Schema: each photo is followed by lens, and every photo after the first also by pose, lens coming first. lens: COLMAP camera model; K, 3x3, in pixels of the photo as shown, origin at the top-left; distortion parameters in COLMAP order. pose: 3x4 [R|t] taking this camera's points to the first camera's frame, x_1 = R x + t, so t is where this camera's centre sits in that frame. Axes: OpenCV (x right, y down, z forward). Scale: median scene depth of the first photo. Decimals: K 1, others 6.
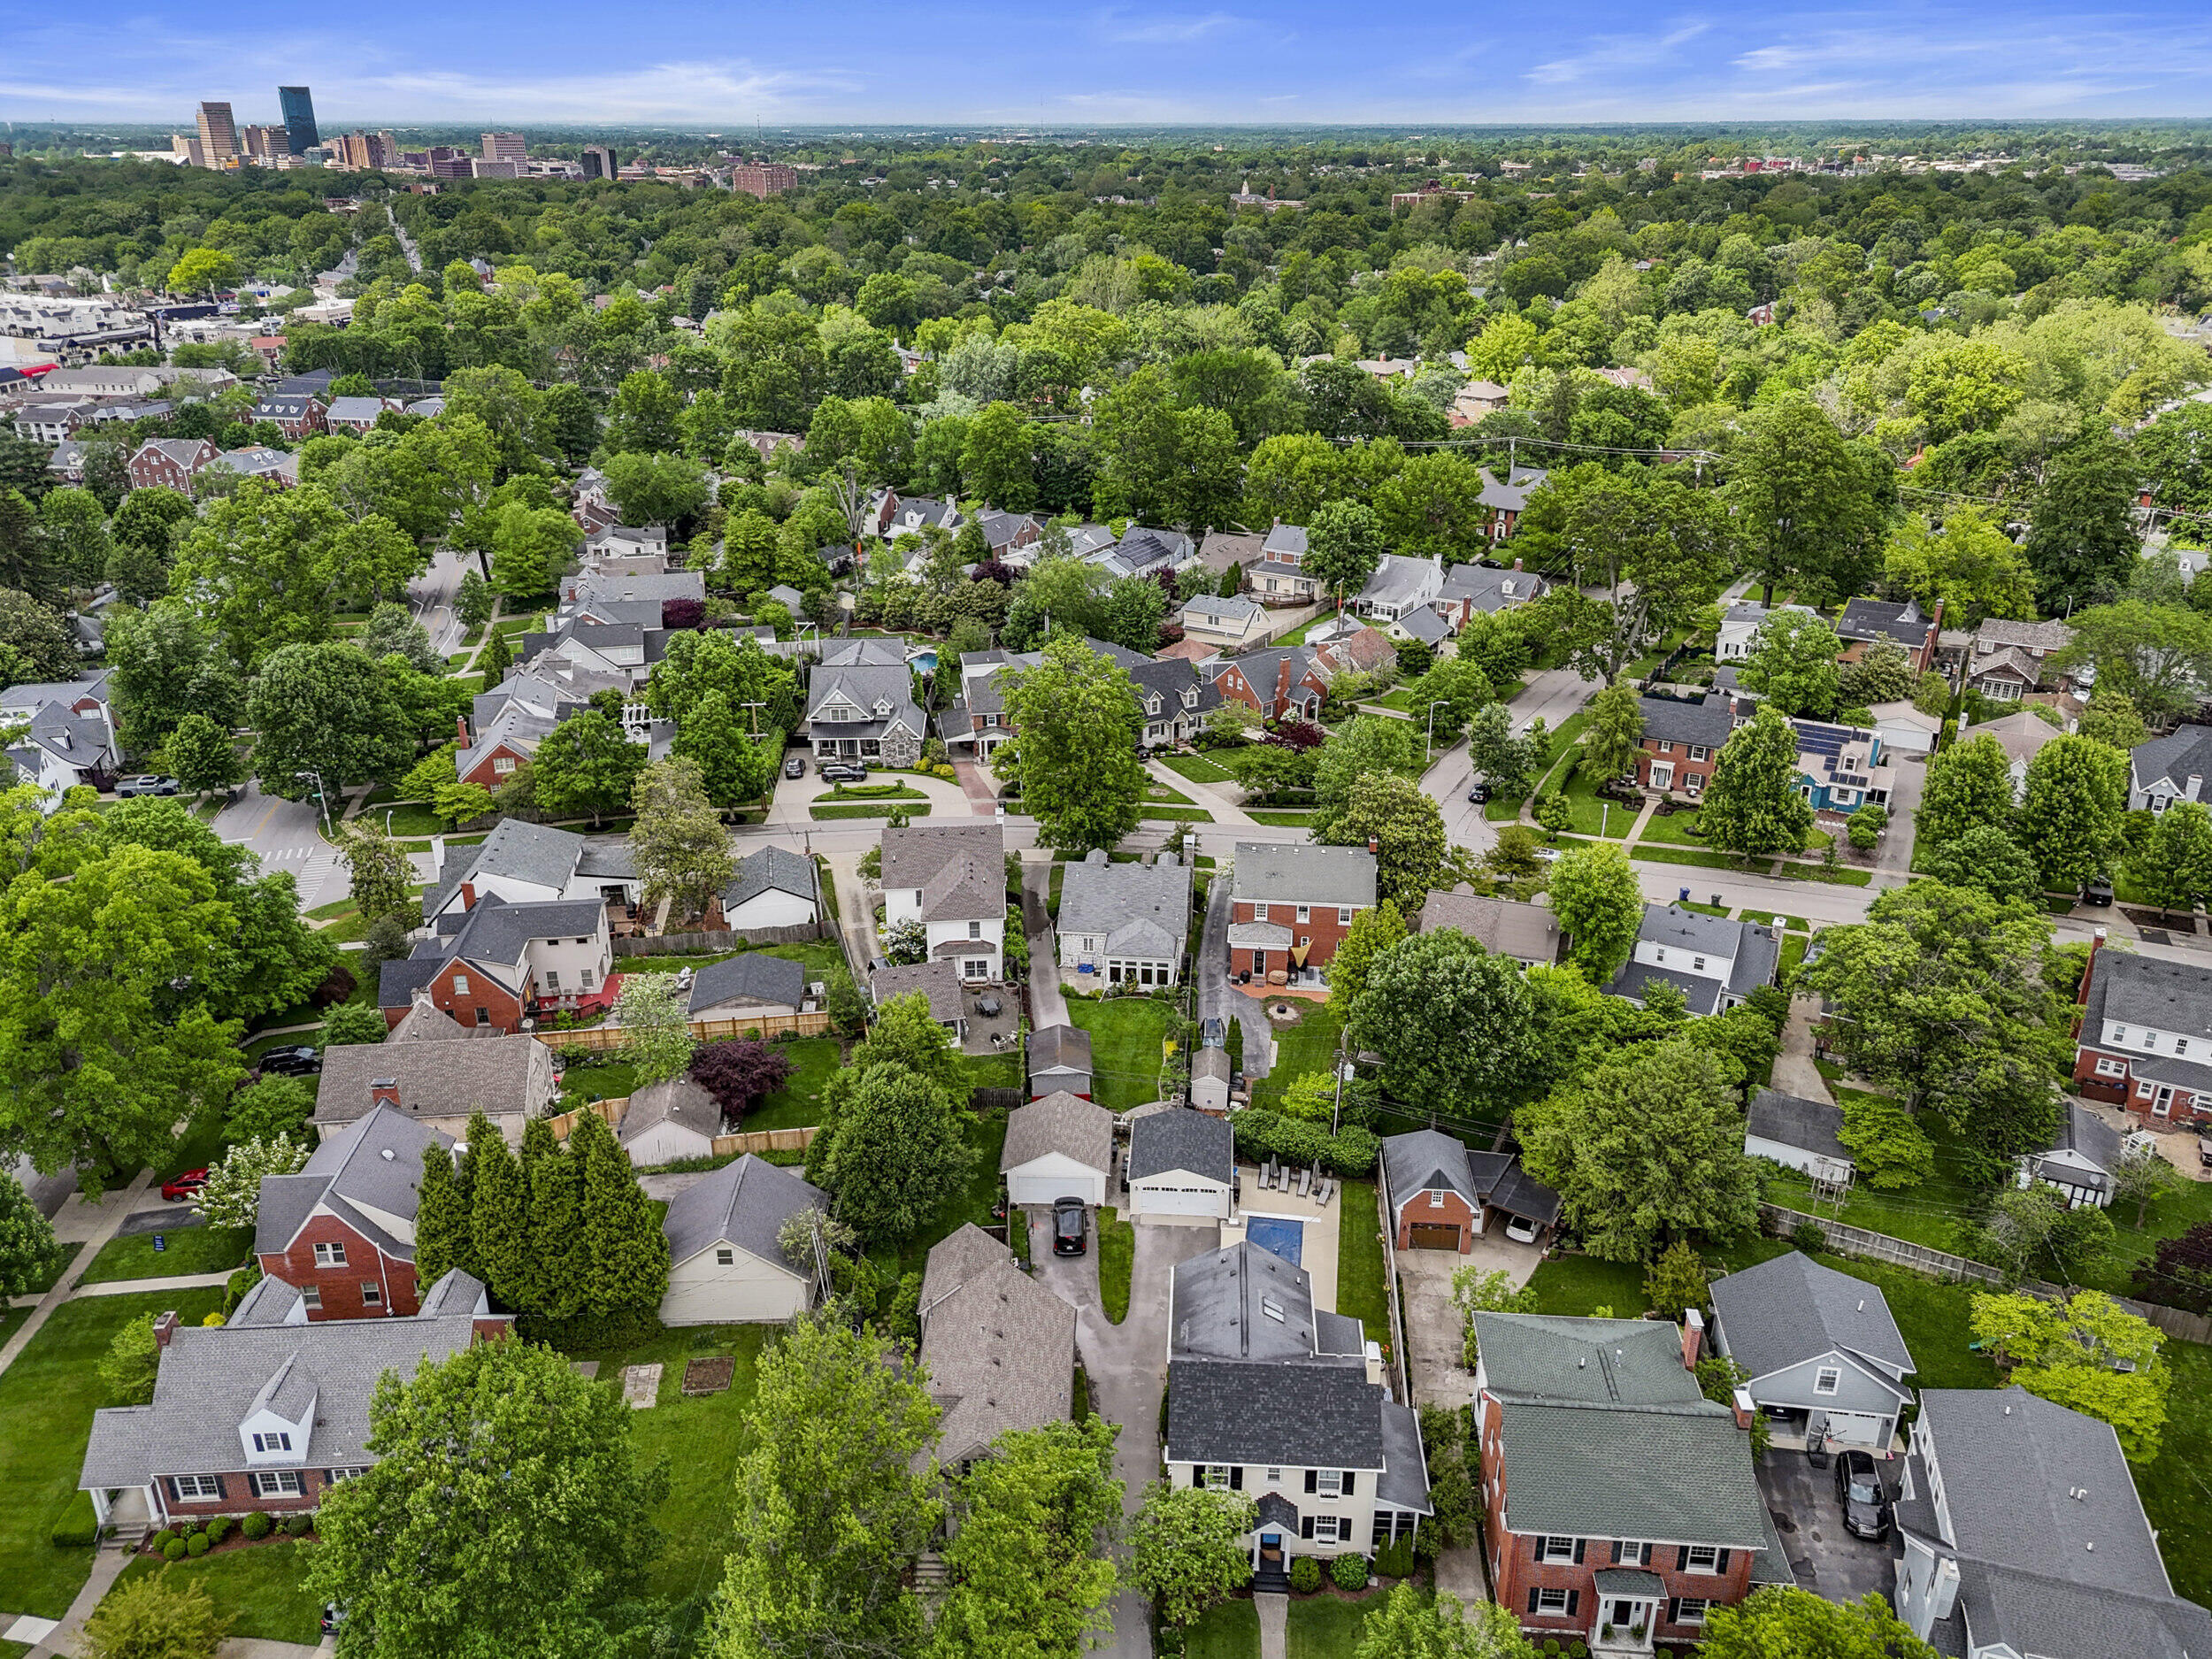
lens RADIAL K [[1628.0, 0, 1114.7], [0, 1628.0, 832.8], [0, 0, 1]] dist [0.057276, -0.050954]
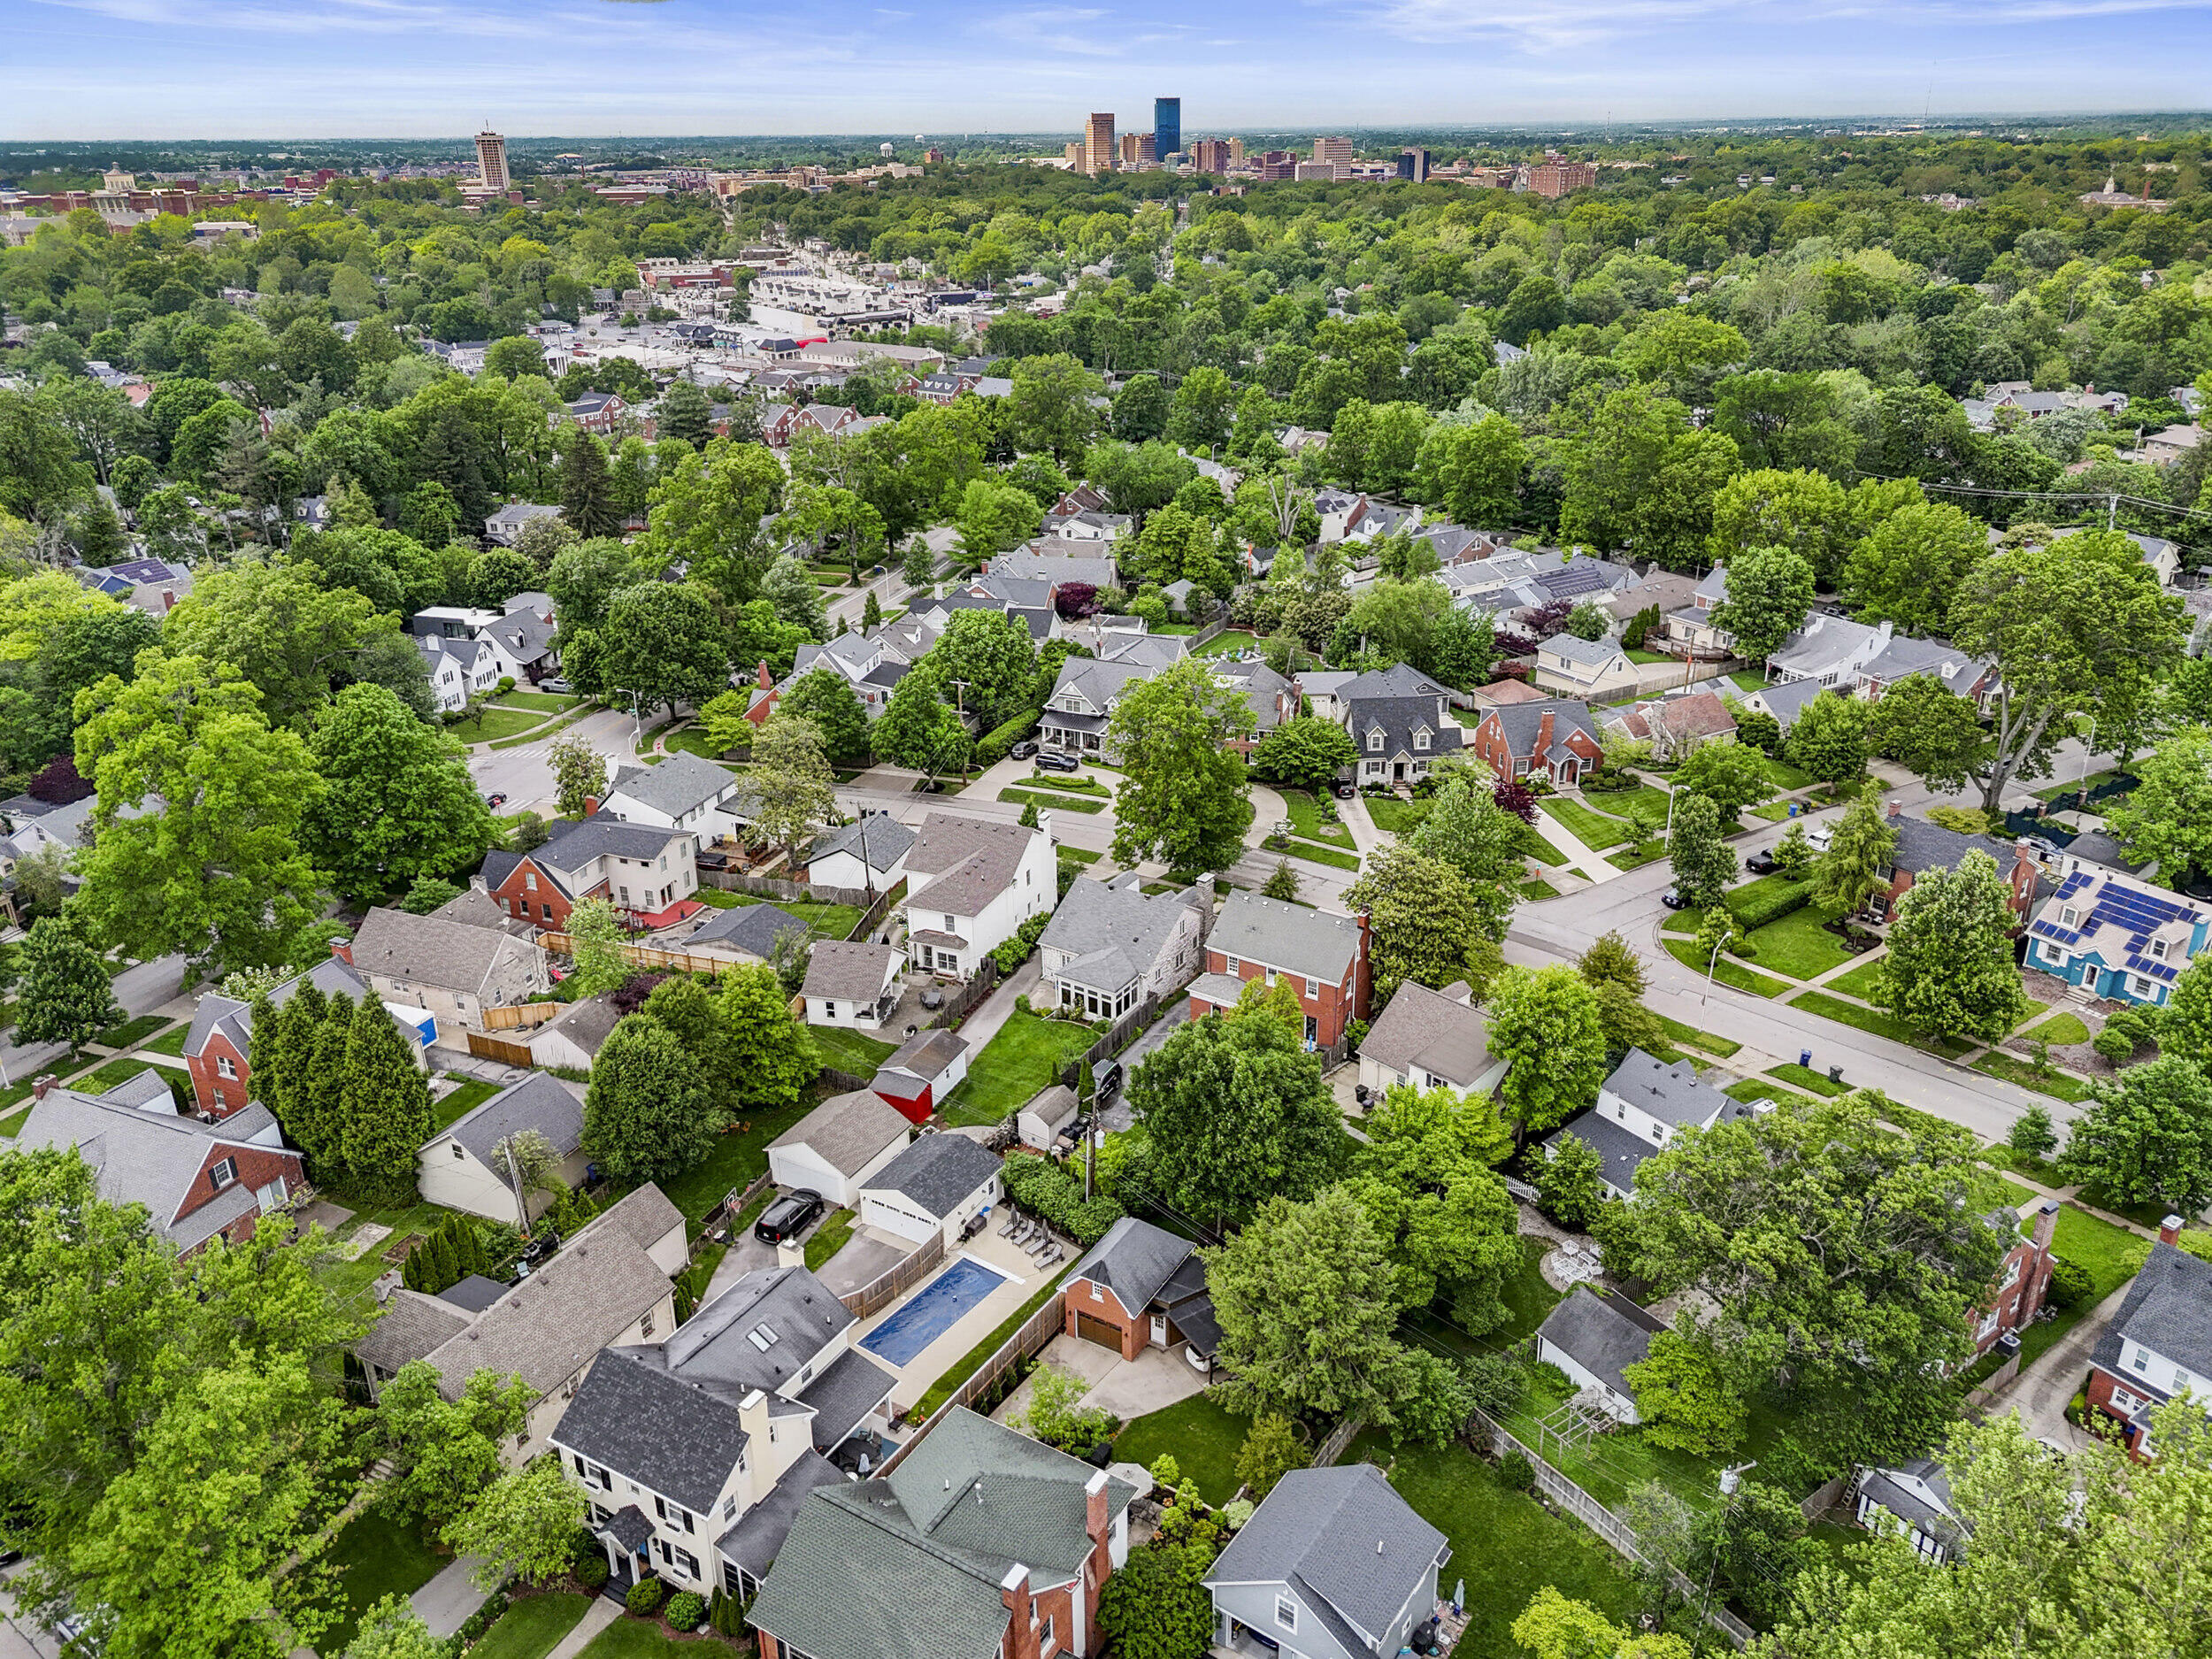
lens RADIAL K [[1628.0, 0, 1114.7], [0, 1628.0, 832.8], [0, 0, 1]] dist [0.057276, -0.050954]
pose [[0.889371, 0.171768, -0.423691, 0.216803], [-0.171552, 0.984404, 0.038979, -0.027130], [0.423779, 0.038018, 0.904967, 0.062085]]
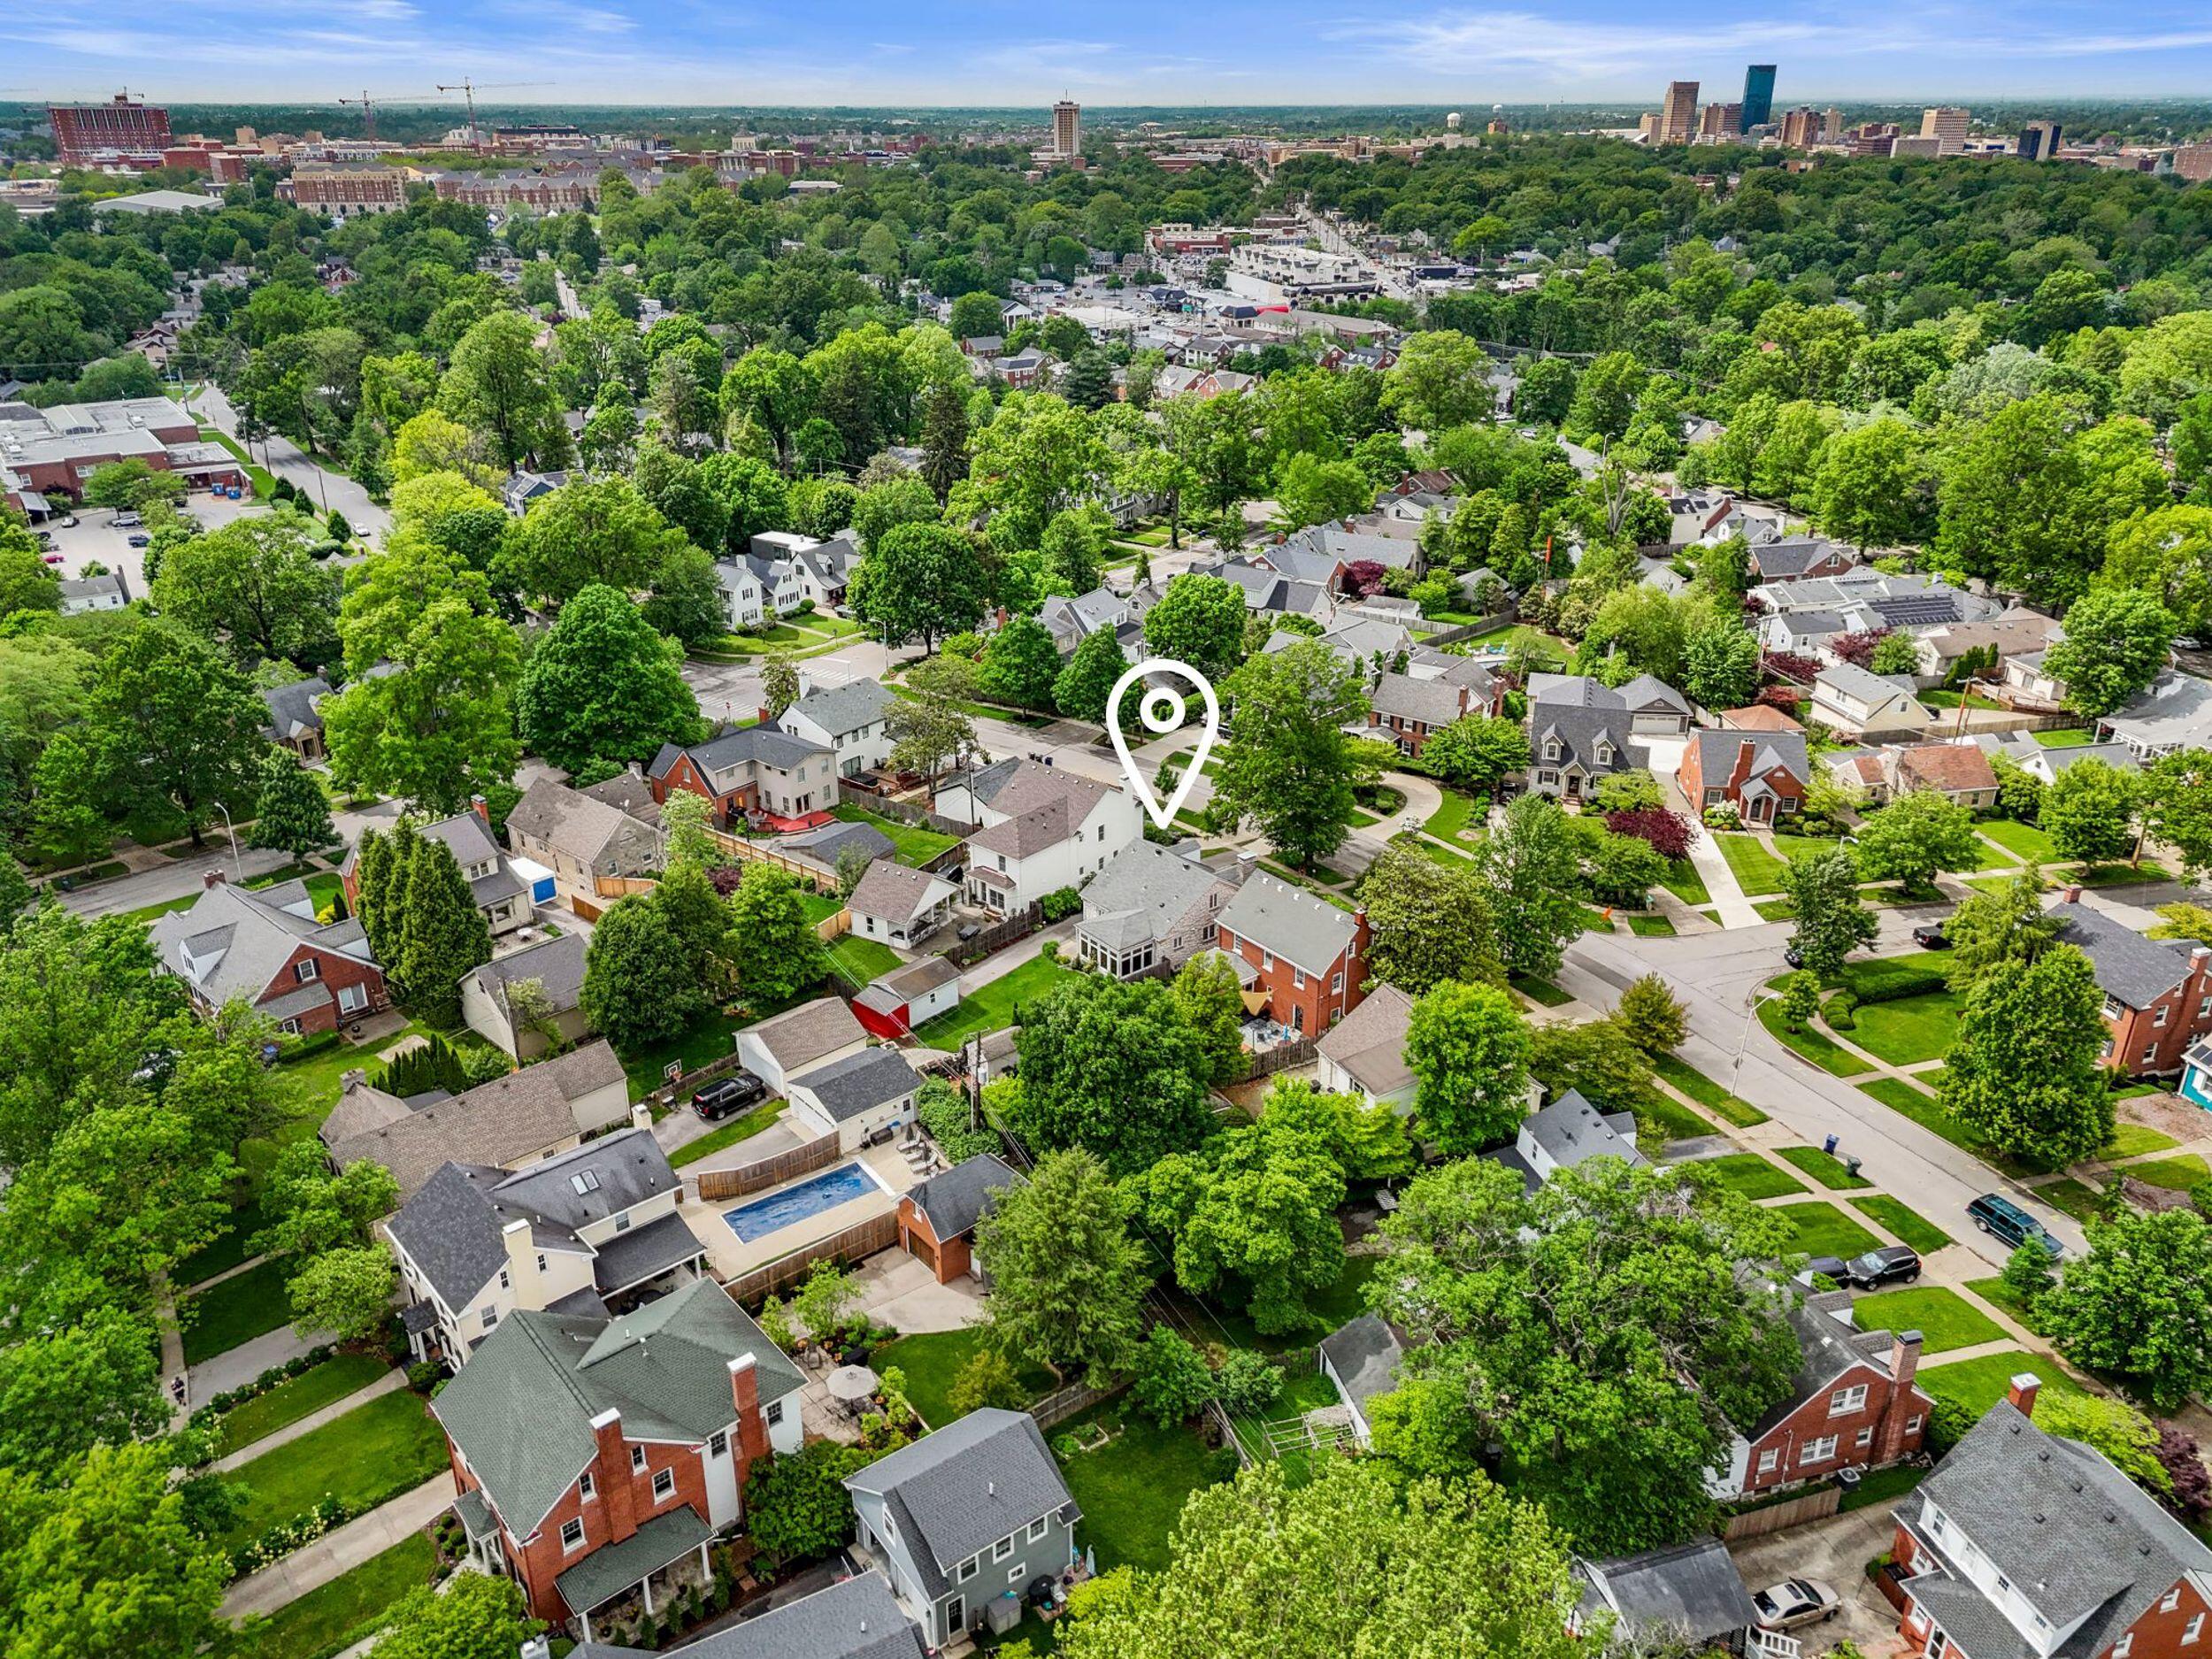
lens RADIAL K [[1628.0, 0, 1114.7], [0, 1628.0, 832.8], [0, 0, 1]] dist [0.057276, -0.050954]
pose [[0.697289, 0.291434, -0.654870, 0.332707], [-0.283755, 0.951209, 0.121178, -0.055281], [0.658234, 0.101327, 0.745963, 0.129711]]
